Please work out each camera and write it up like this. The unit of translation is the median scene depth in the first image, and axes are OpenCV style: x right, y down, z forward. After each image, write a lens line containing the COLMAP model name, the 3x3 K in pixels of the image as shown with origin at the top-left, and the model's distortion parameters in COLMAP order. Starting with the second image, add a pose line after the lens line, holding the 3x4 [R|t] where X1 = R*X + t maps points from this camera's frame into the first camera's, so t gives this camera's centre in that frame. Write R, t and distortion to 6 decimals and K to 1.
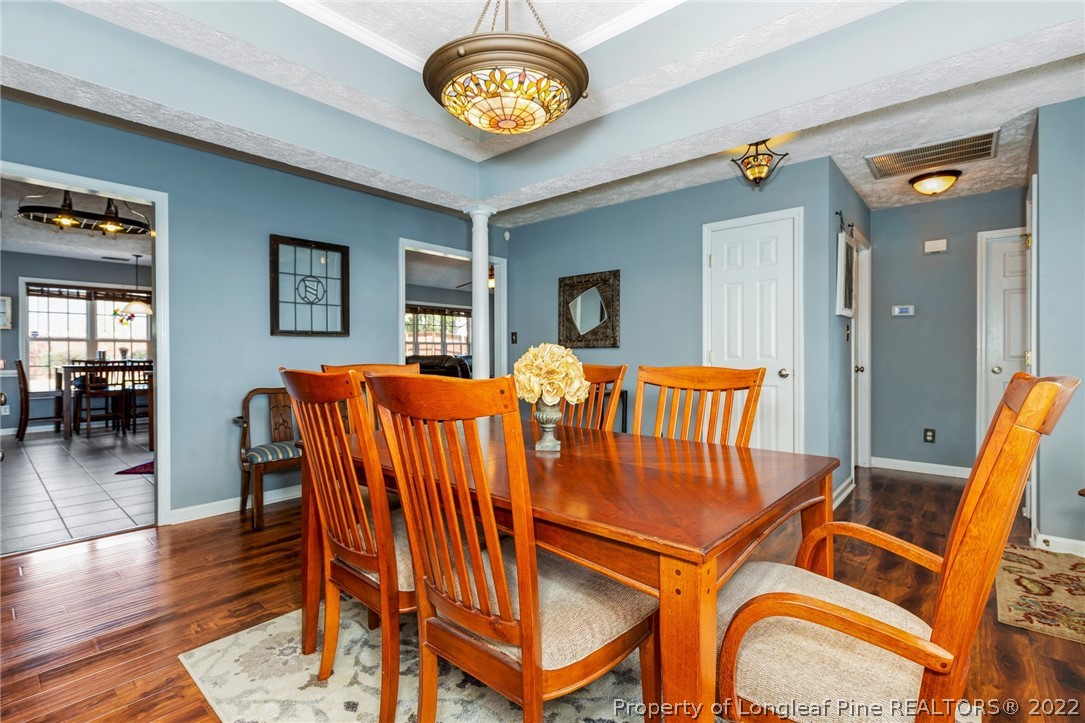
lens RADIAL K [[498.8, 0, 536.3], [0, 498.8, 356.1], [0, 0, 1]] dist [0.004717, -0.000756]
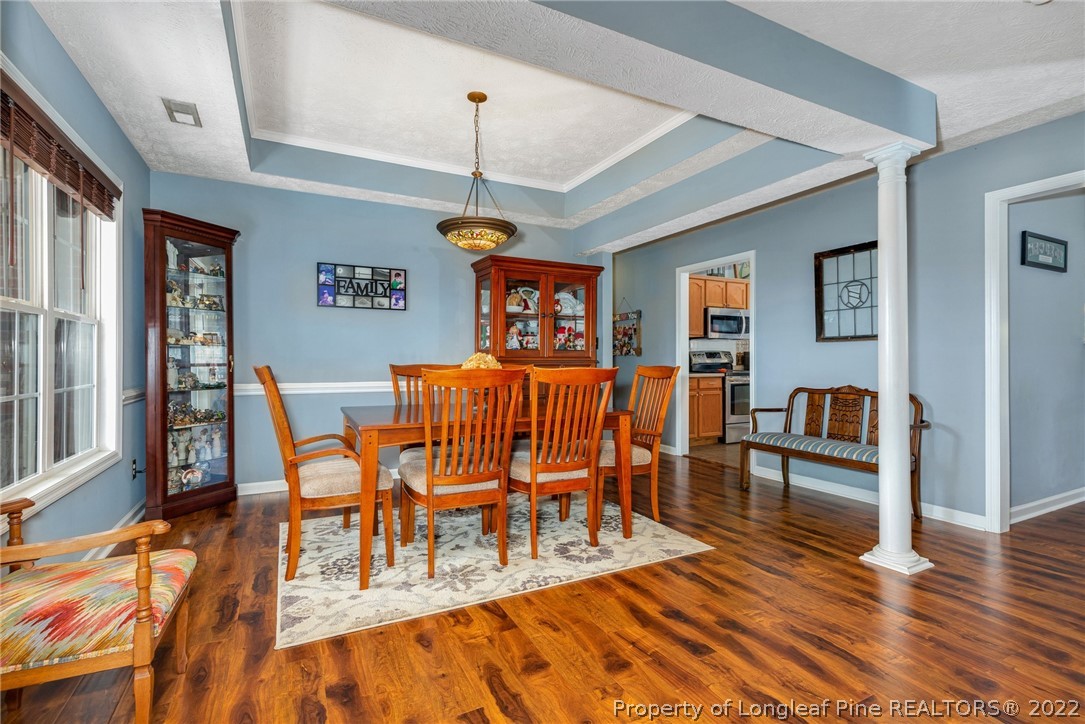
lens RADIAL K [[498.8, 0, 536.3], [0, 498.8, 356.6], [0, 0, 1]] dist [0.004717, -0.000756]
pose [[-0.369170, -0.002399, -0.929359, 0.755560], [-0.000955, 0.999997, -0.002202, -0.004841], [0.929361, 0.000074, -0.369172, 0.817209]]
